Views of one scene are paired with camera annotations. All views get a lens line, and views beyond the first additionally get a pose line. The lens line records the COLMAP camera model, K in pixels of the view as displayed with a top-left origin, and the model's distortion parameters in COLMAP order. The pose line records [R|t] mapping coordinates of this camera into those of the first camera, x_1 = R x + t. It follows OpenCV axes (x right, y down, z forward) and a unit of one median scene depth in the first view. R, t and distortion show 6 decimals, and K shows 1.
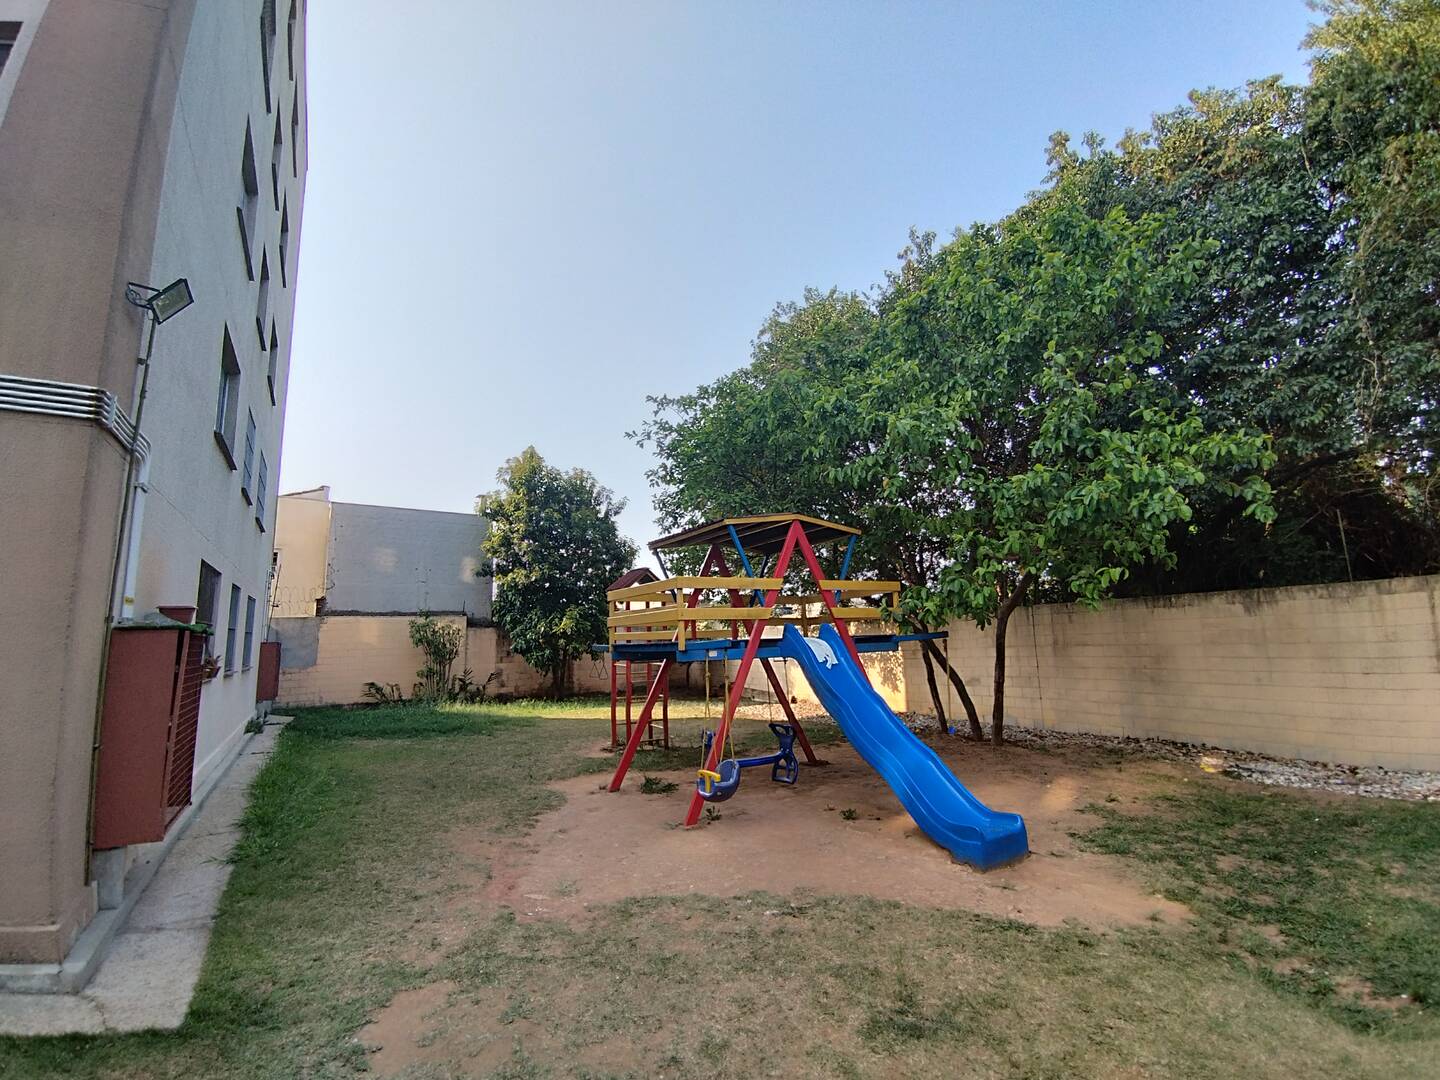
lens RADIAL K [[656.2, 0, 720.0], [0, 656.2, 540.0], [0, 0, 1]] dist [-0.003520, -0.000098]
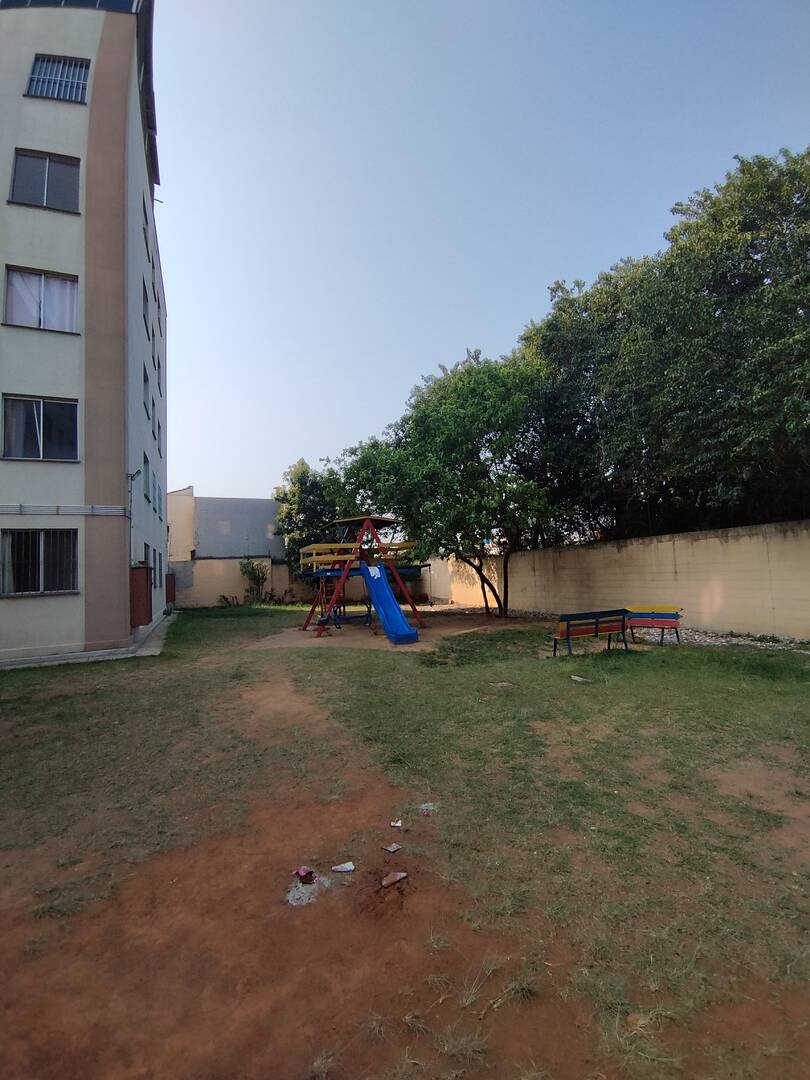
lens RADIAL K [[492.1, 0, 405.0], [0, 492.1, 540.0], [0, 0, 1]] dist [-0.003520, -0.000098]
pose [[0.988661, -0.024379, -0.148170, 0.181292], [0.037656, 0.995455, 0.087475, -0.037319], [0.145364, -0.092062, 0.985086, -0.266481]]
